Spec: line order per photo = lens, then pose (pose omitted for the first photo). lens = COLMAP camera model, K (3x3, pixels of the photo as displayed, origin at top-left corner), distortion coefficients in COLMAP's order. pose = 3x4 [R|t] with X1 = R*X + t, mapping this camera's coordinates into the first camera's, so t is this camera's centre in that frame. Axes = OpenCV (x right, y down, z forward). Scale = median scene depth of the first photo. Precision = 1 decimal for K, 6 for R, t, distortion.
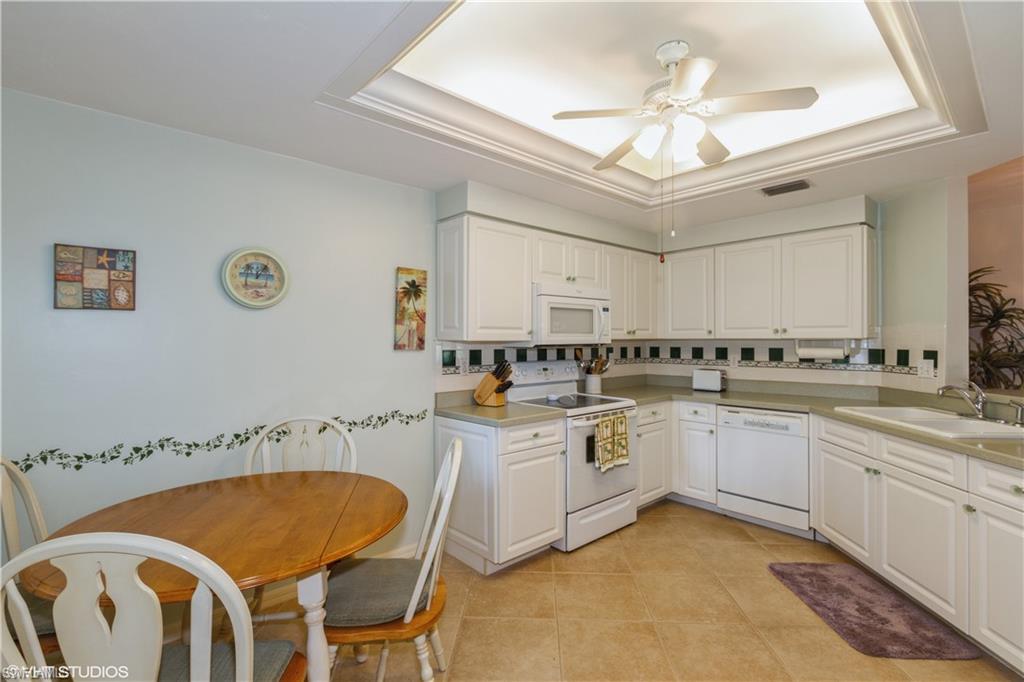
lens RADIAL K [[473.4, 0, 530.8], [0, 473.4, 340.8], [0, 0, 1]] dist [-0.000969, -0.000227]
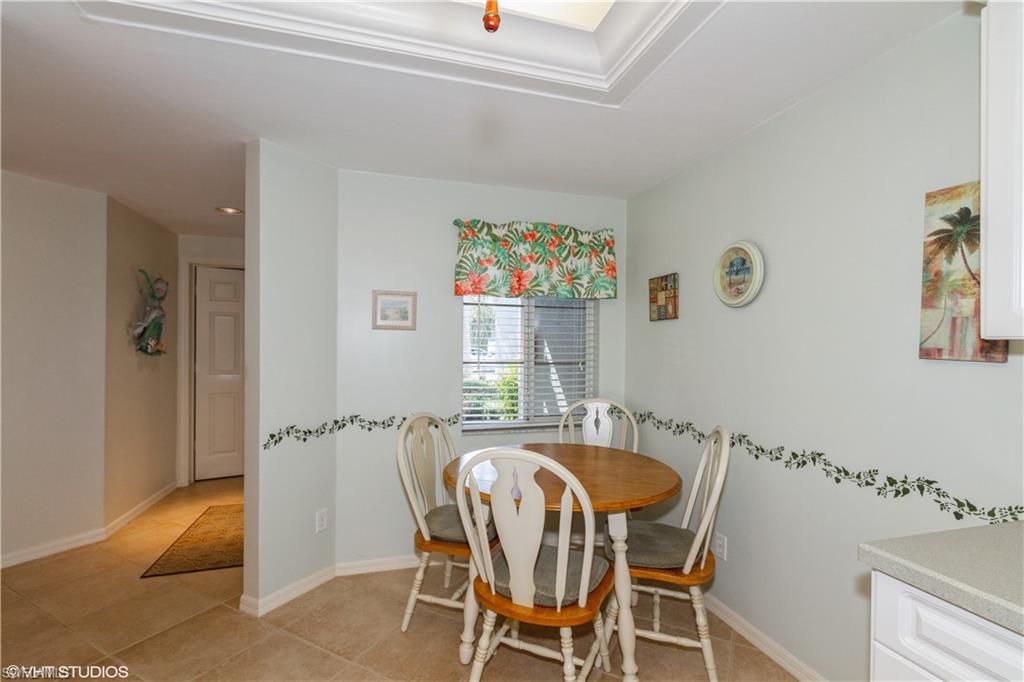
lens RADIAL K [[467.8, 0, 512.0], [0, 467.8, 342.0], [0, 0, 1]] dist [0.000276, -0.000442]
pose [[-0.459206, -0.006078, -0.888309, 0.344761], [-0.005966, 0.999975, -0.003759, 0.005420], [0.888310, 0.003573, -0.459231, 0.795800]]
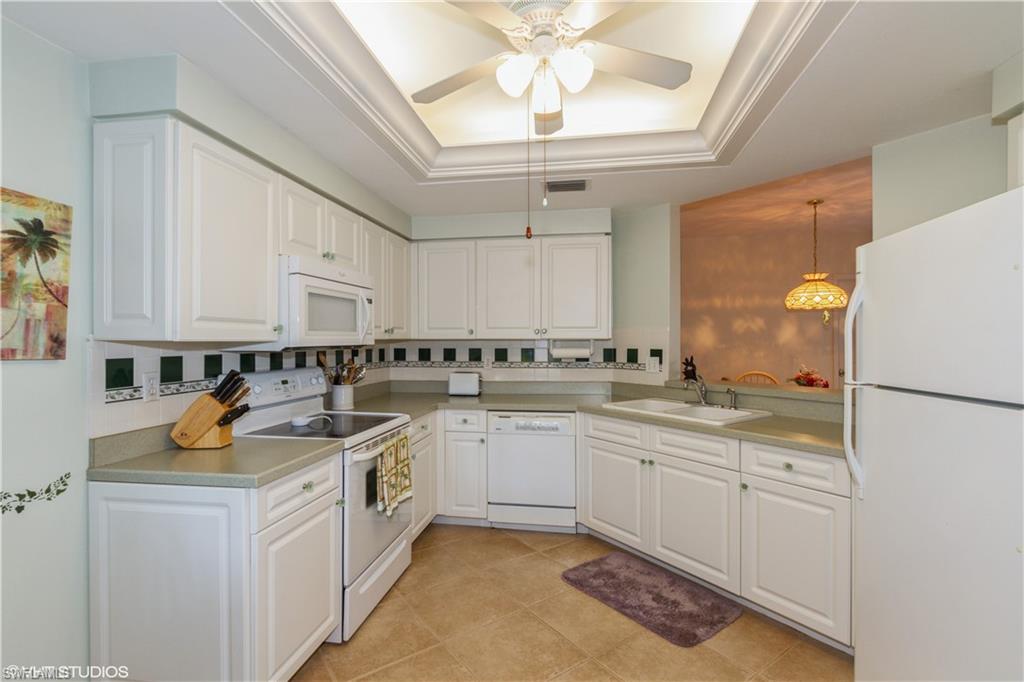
lens RADIAL K [[467.8, 0, 512.0], [0, 467.8, 342.0], [0, 0, 1]] dist [0.000276, -0.000442]
pose [[0.796742, -0.001780, 0.604317, -0.143555], [0.001529, 0.999998, 0.000930, 0.000889], [-0.604318, 0.000183, 0.796743, 0.297786]]
